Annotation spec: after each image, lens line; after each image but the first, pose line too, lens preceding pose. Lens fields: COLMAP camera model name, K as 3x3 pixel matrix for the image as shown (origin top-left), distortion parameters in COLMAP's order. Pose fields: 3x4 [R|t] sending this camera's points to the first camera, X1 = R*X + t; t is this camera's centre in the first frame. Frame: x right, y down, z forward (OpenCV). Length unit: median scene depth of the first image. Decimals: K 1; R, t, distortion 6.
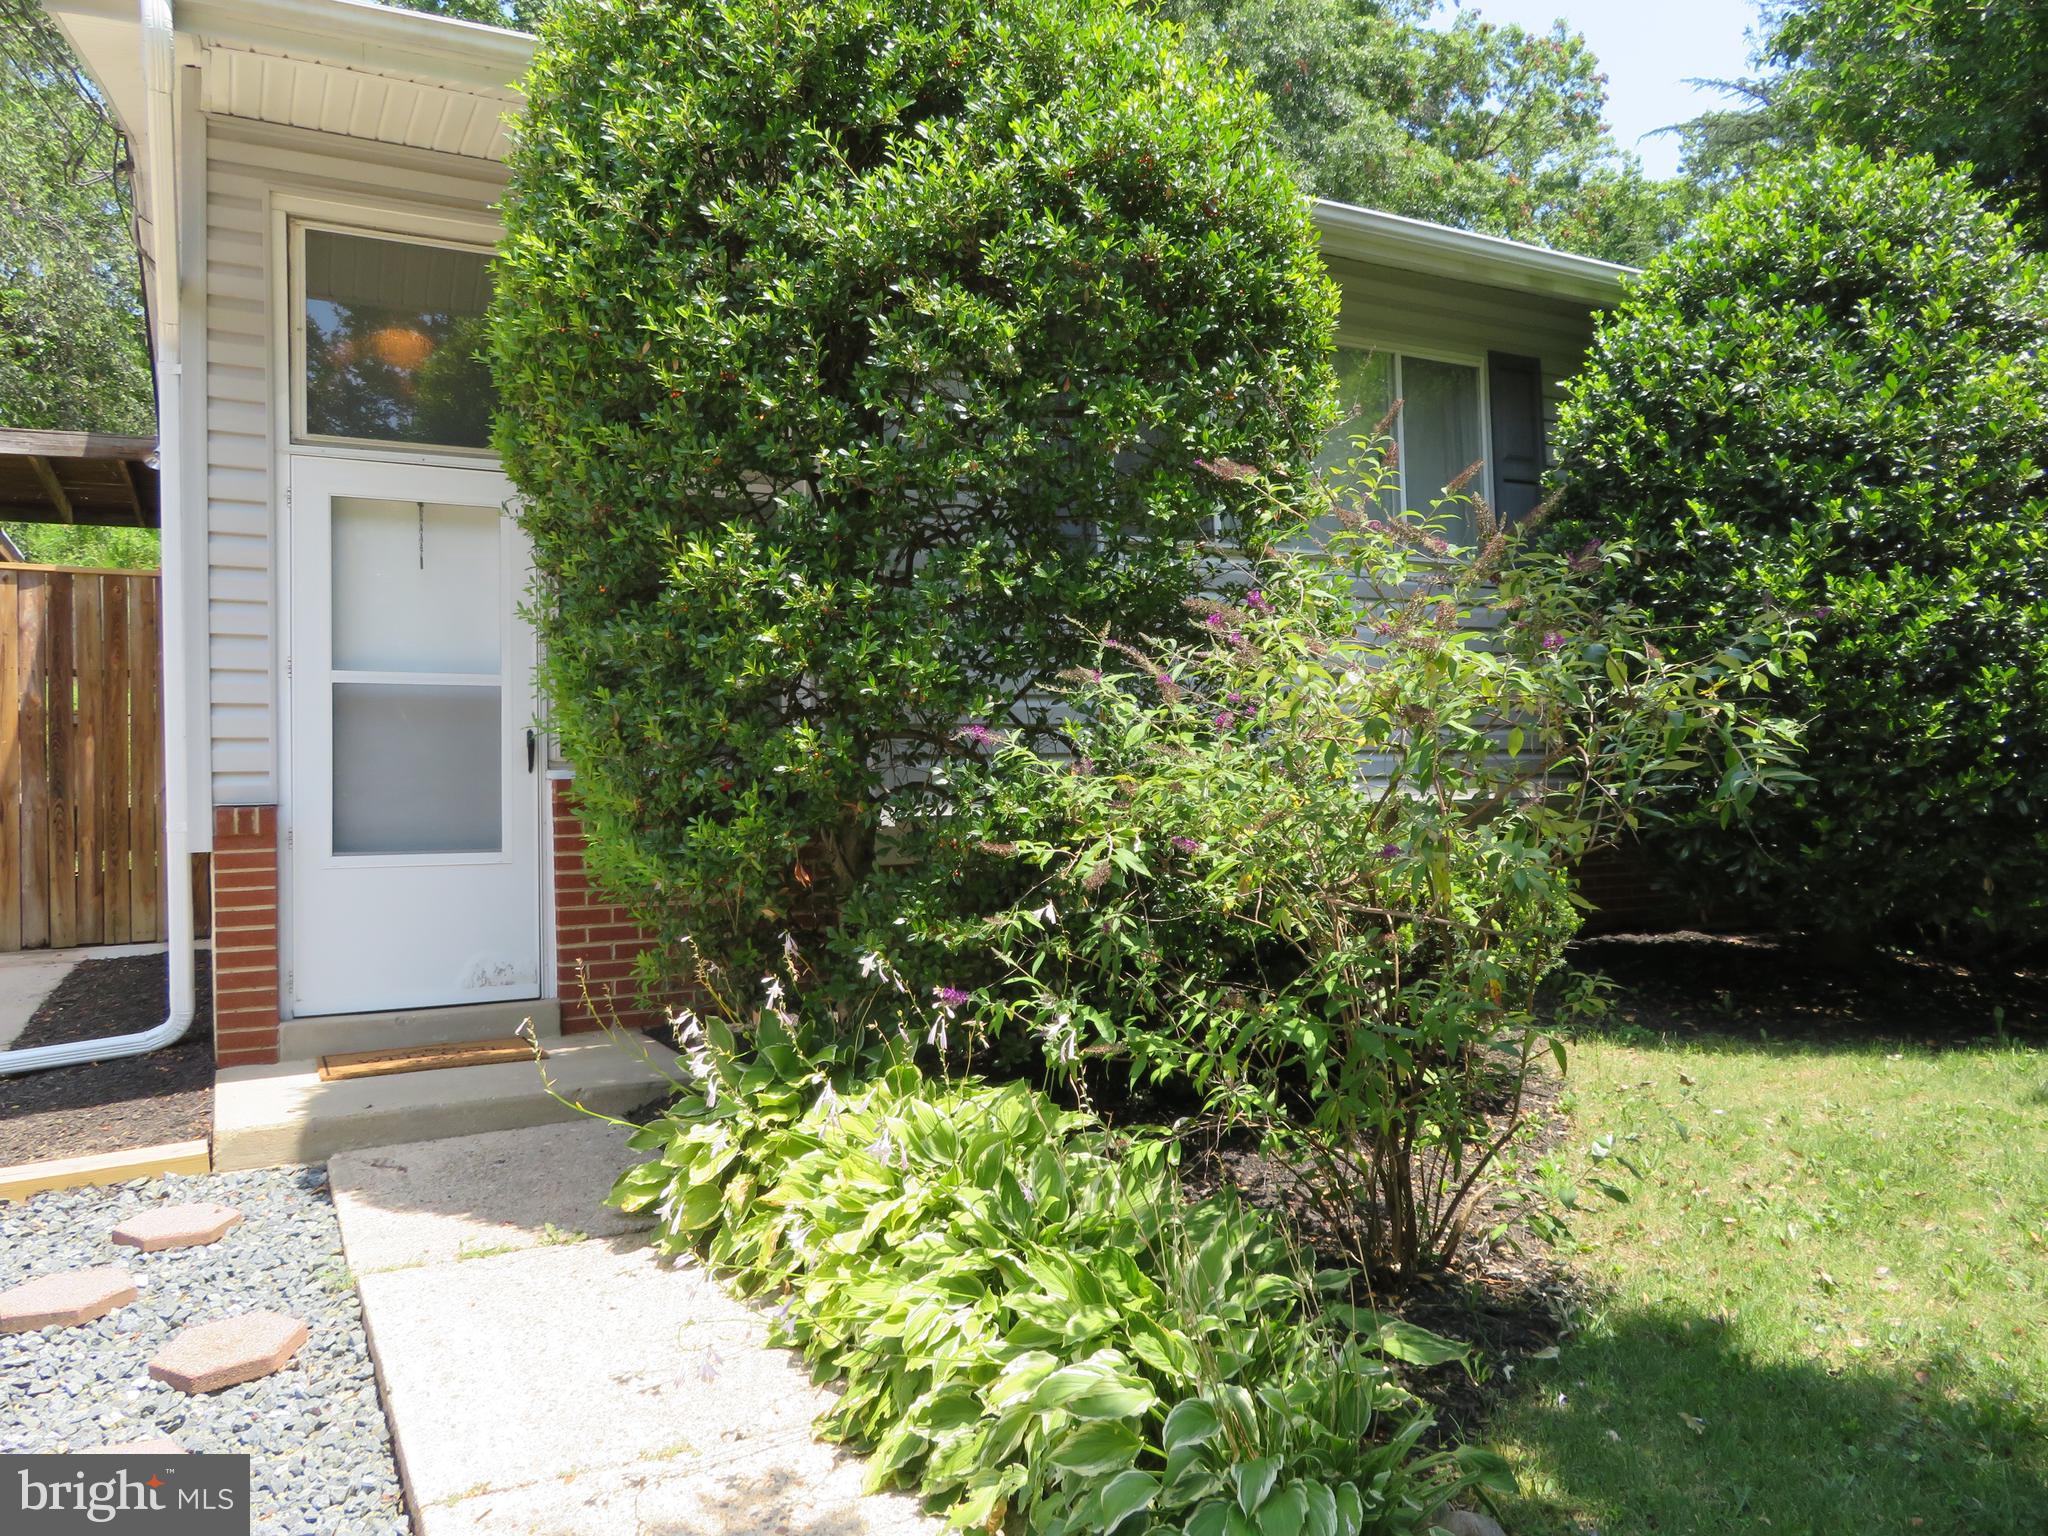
lens RADIAL K [[1452.4, 0, 1024.0], [0, 1452.4, 768.0], [0, 0, 1]] dist [-0.012800, 0.002275]
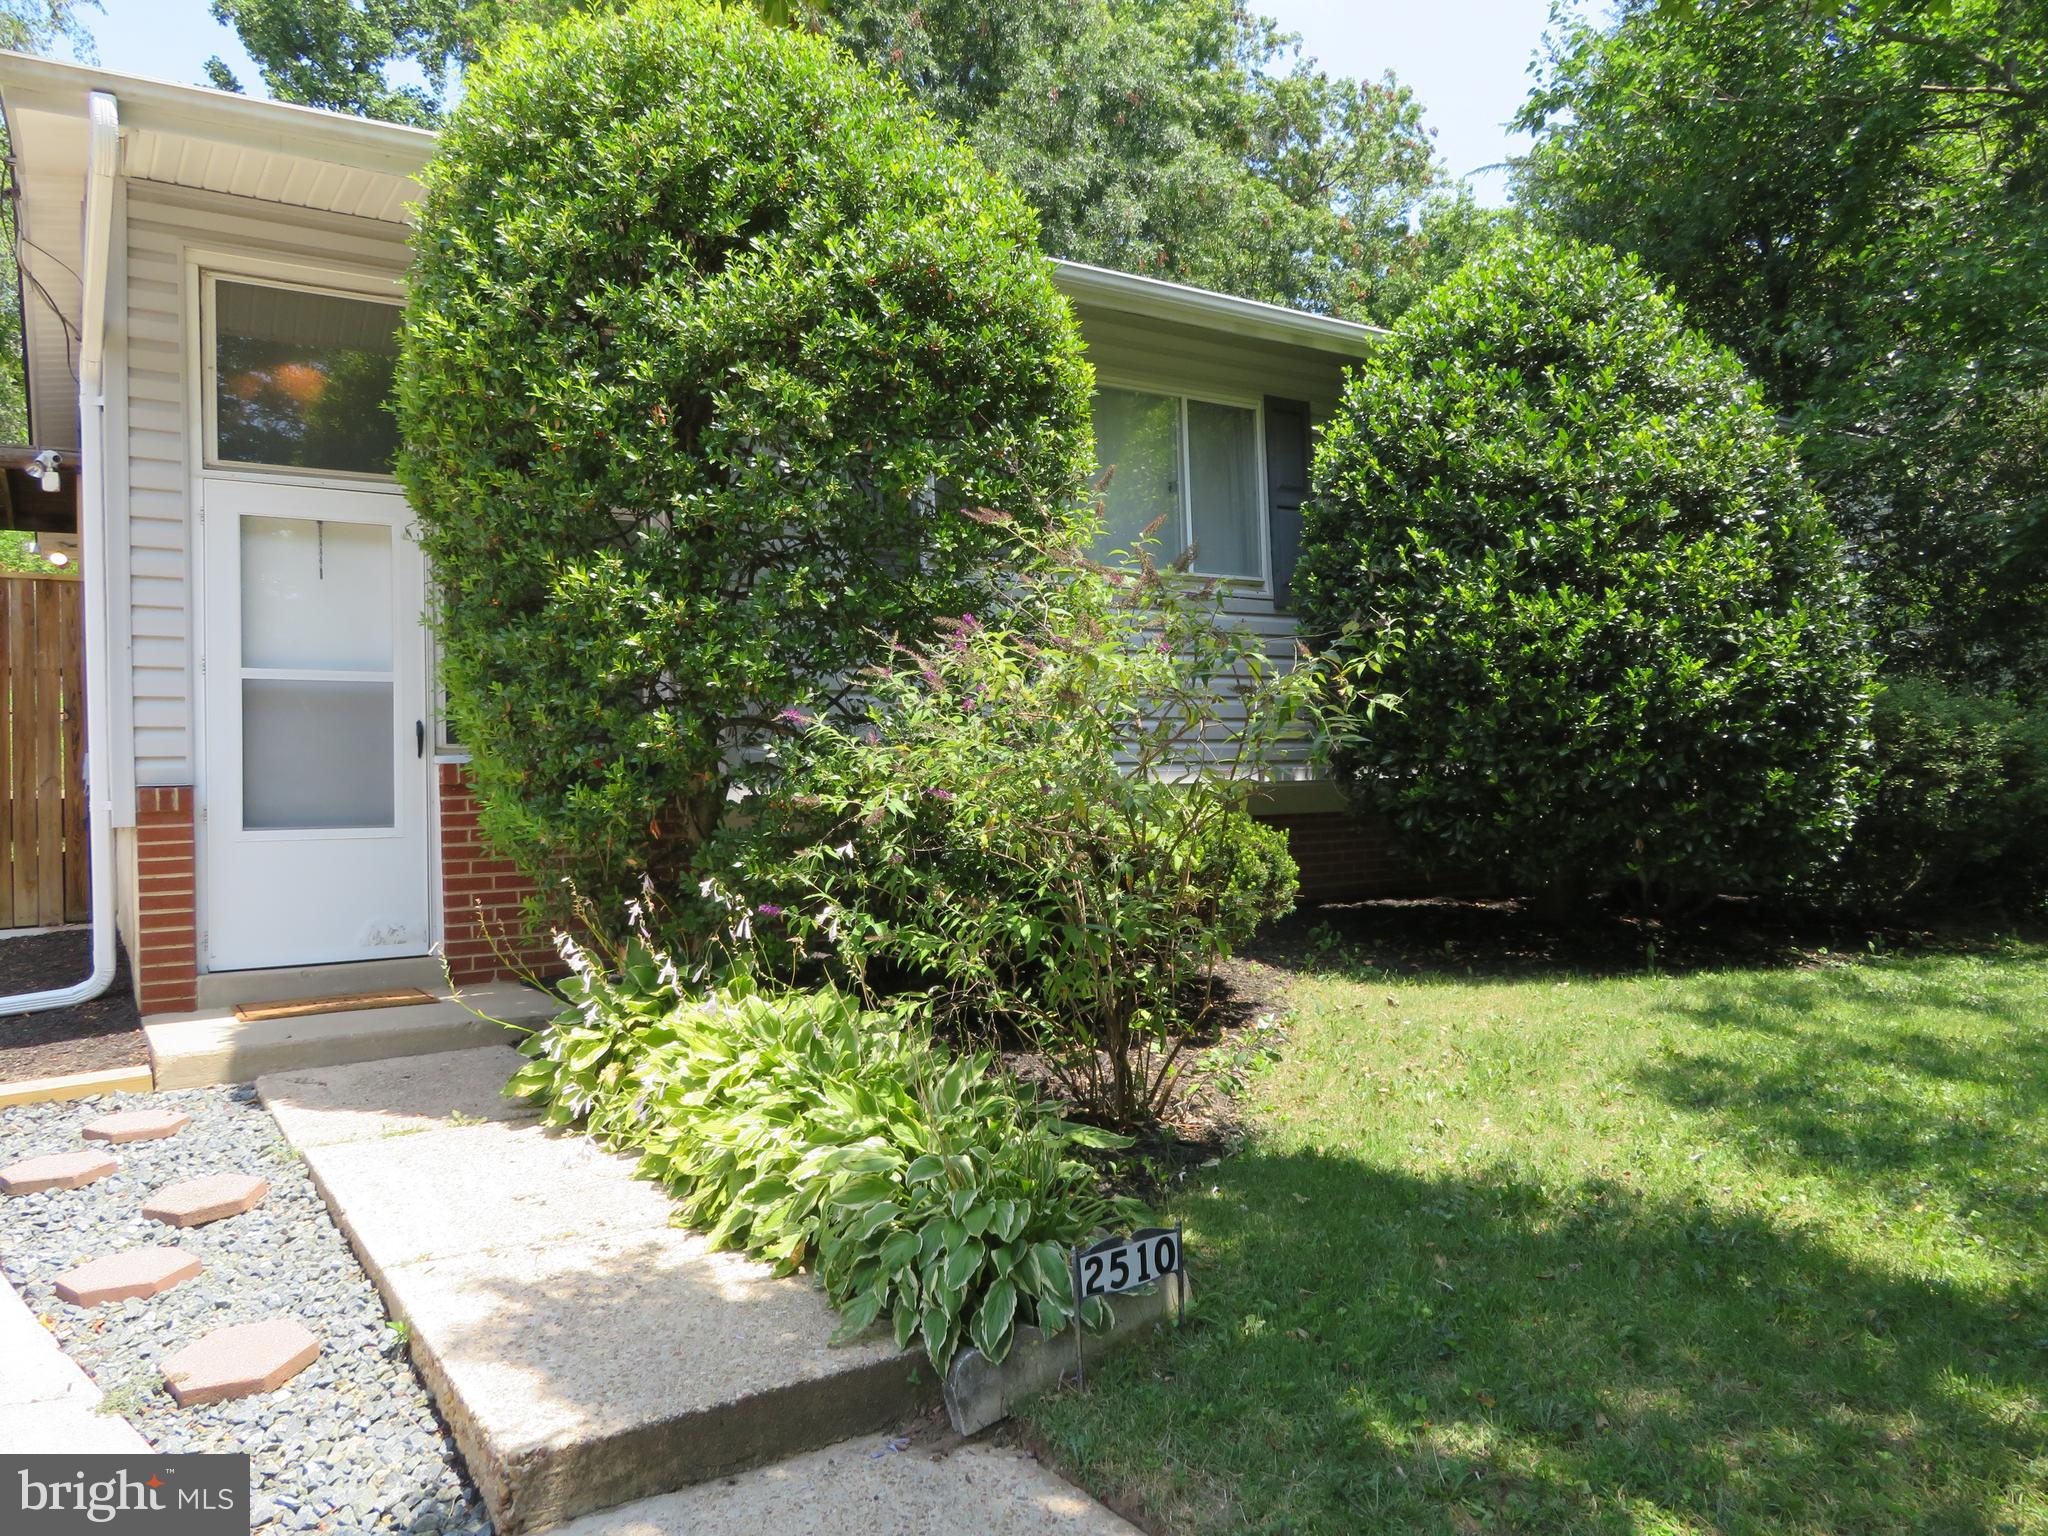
lens RADIAL K [[1452.4, 0, 1024.0], [0, 1452.4, 768.0], [0, 0, 1]] dist [-0.012800, 0.002275]
pose [[0.995808, -0.003601, 0.091399, 0.045784], [0.003691, 0.999993, -0.000807, 0.021670], [-0.091396, 0.001141, 0.995814, -0.281279]]
